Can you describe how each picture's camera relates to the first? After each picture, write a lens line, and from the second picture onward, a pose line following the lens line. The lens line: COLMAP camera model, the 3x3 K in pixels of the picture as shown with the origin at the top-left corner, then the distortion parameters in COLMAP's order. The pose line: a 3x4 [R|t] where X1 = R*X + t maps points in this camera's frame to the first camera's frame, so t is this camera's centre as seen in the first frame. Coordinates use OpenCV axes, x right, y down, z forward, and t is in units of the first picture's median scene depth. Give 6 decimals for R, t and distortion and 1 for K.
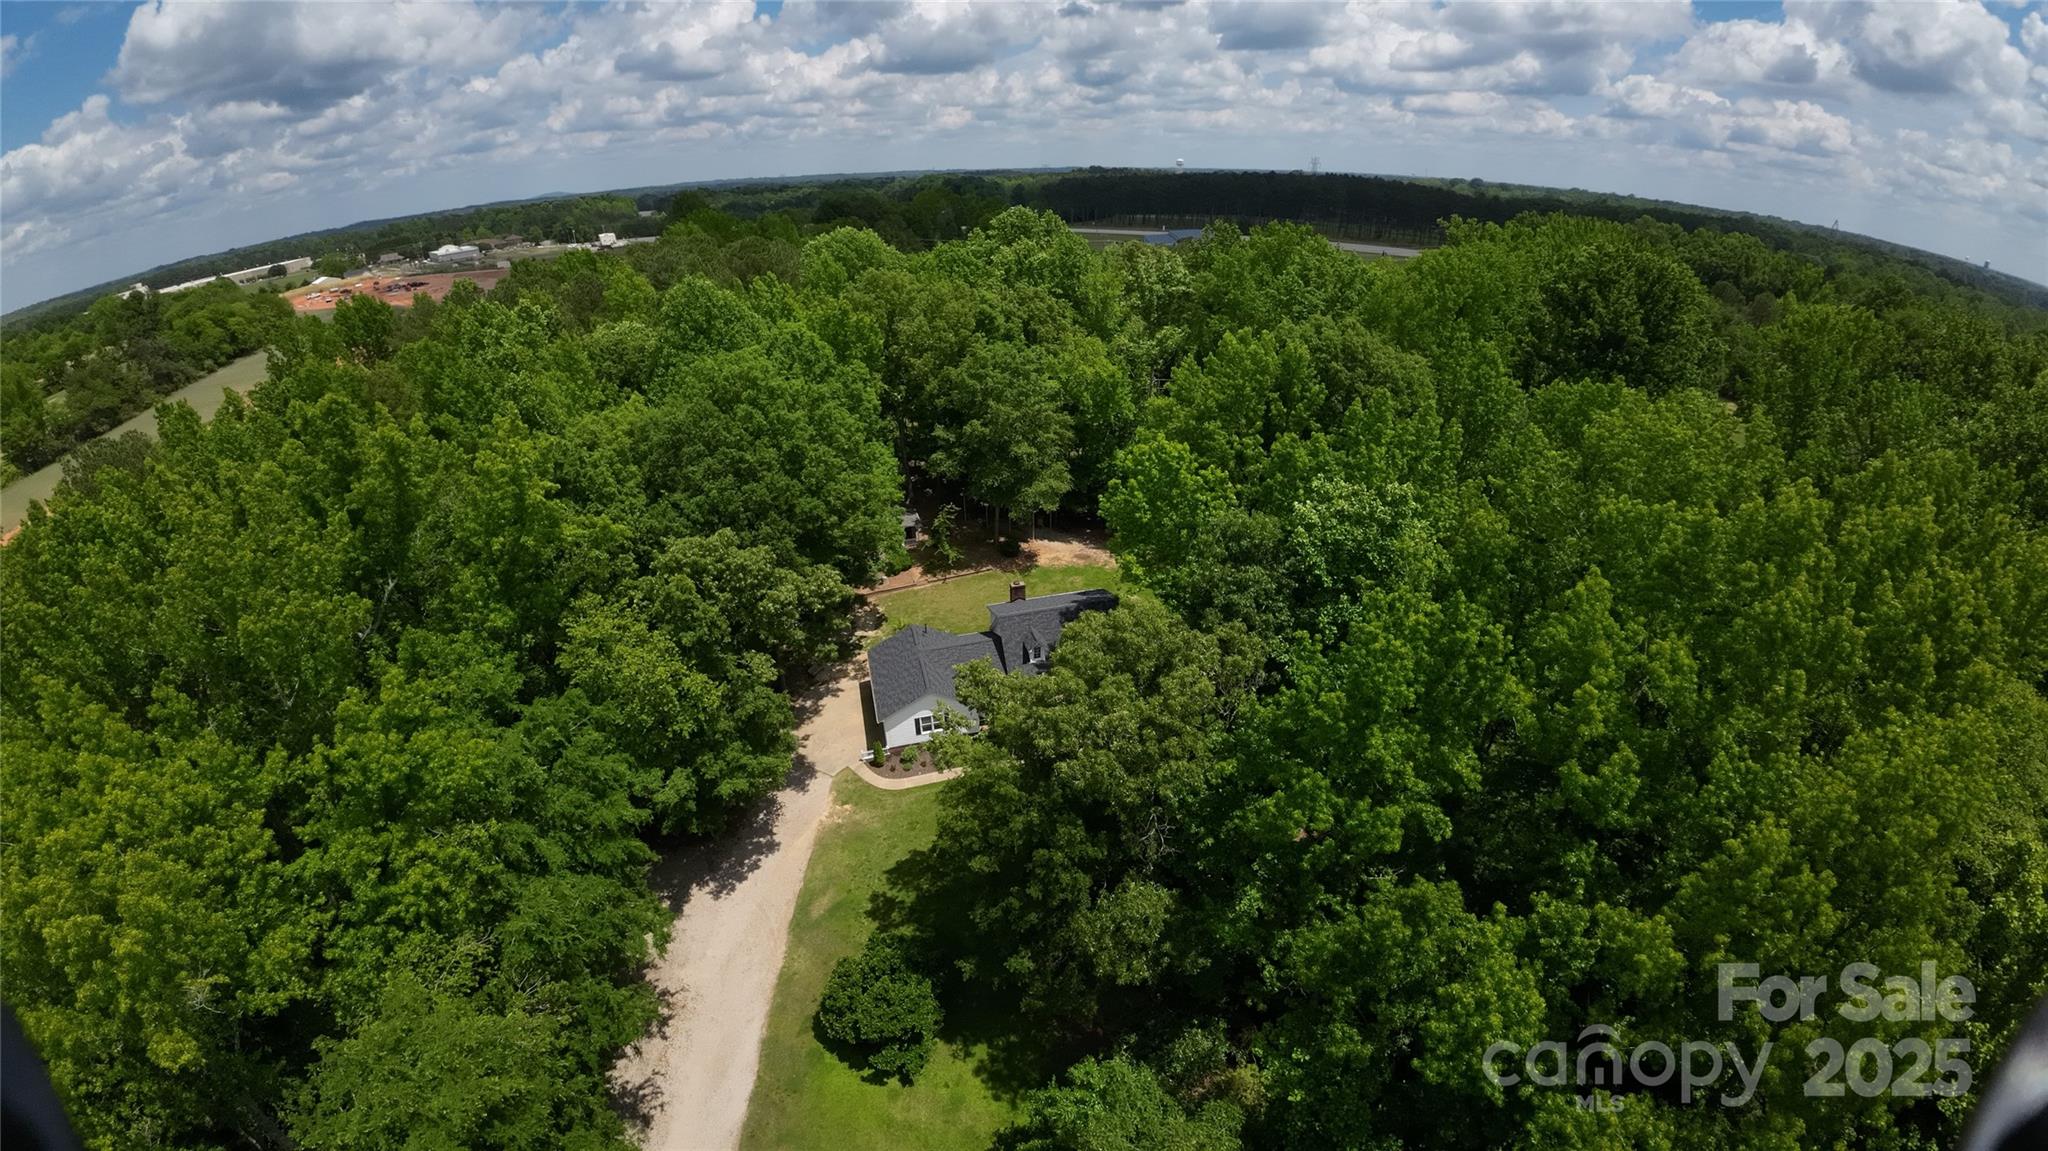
lens RADIAL K [[751.0, 0, 1024.0], [0, 751.0, 575.5], [0, 0, 1]] dist [-0.095359, 0.000156]
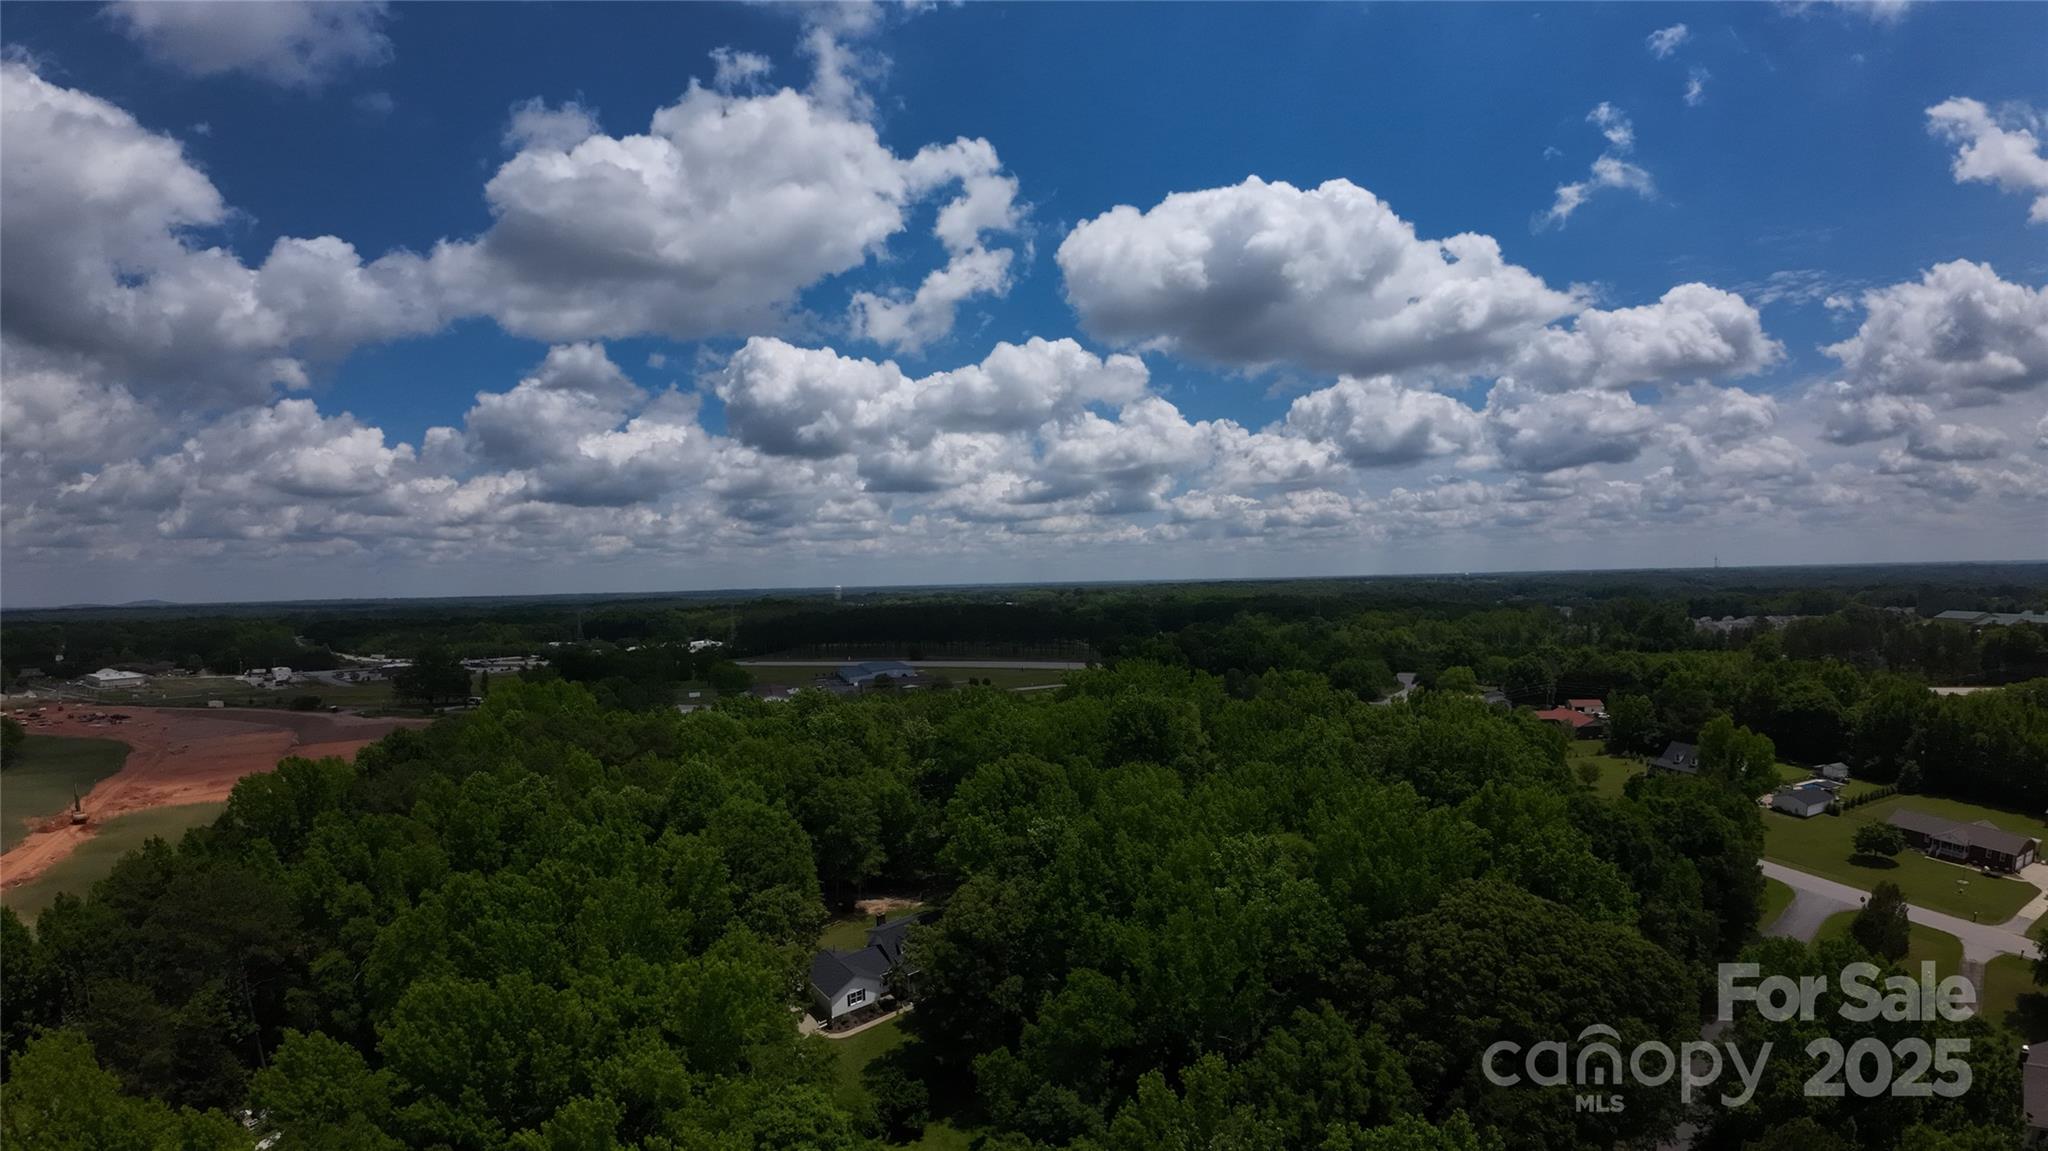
lens RADIAL K [[751.0, 0, 1024.0], [0, 751.0, 575.5], [0, 0, 1]] dist [-0.095359, 0.000156]
pose [[0.904604, -0.005893, 0.426212, -0.365302], [0.218026, 0.865601, -0.450777, 0.145026], [-0.366273, 0.500700, 0.784311, -0.730776]]
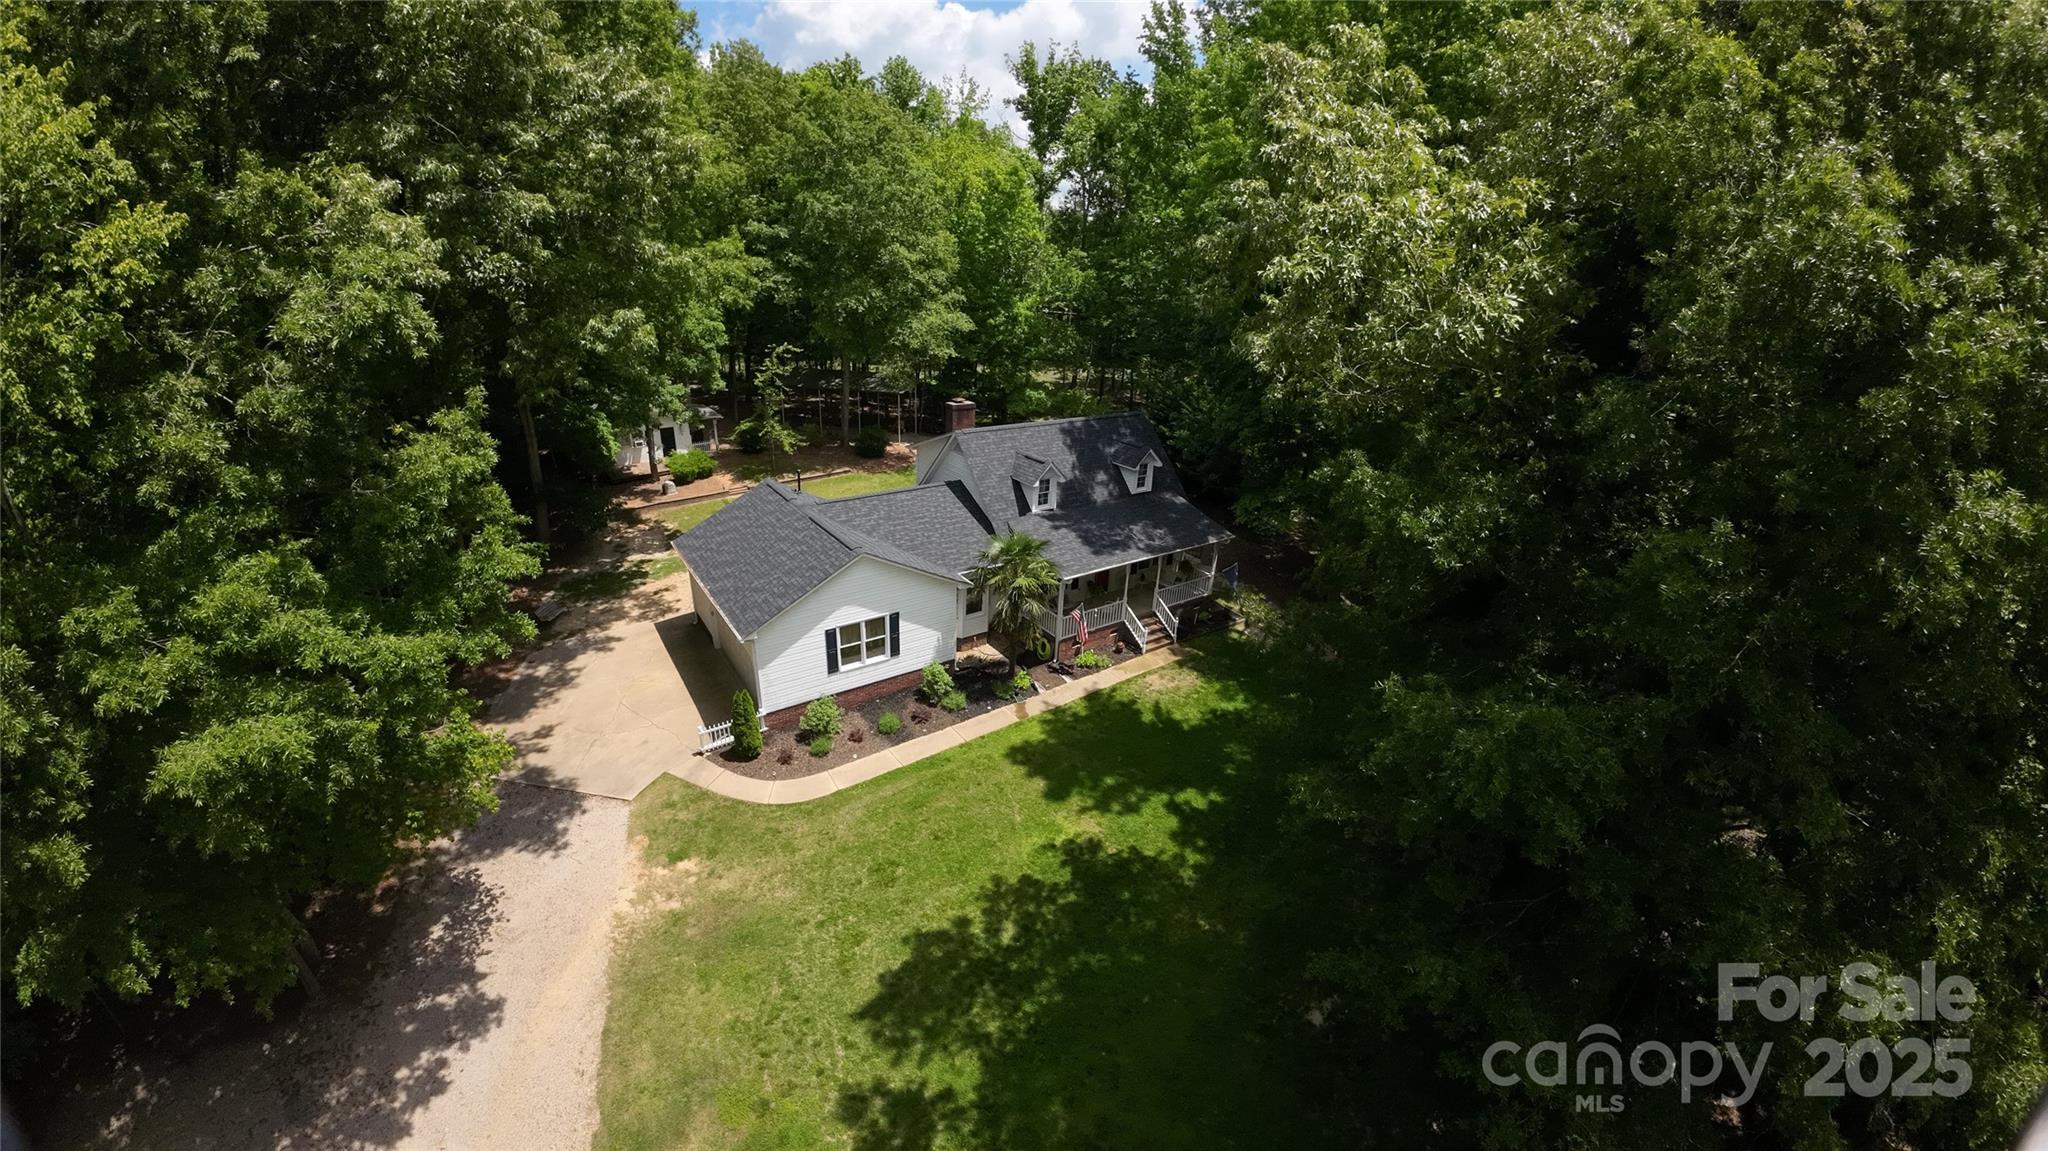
lens RADIAL K [[751.0, 0, 1024.0], [0, 751.0, 575.5], [0, 0, 1]] dist [-0.095359, 0.000156]
pose [[0.935289, -0.089591, 0.342355, -0.136787], [0.125164, 0.988640, -0.083221, 0.157142], [-0.331010, 0.120686, 0.935878, 0.419228]]
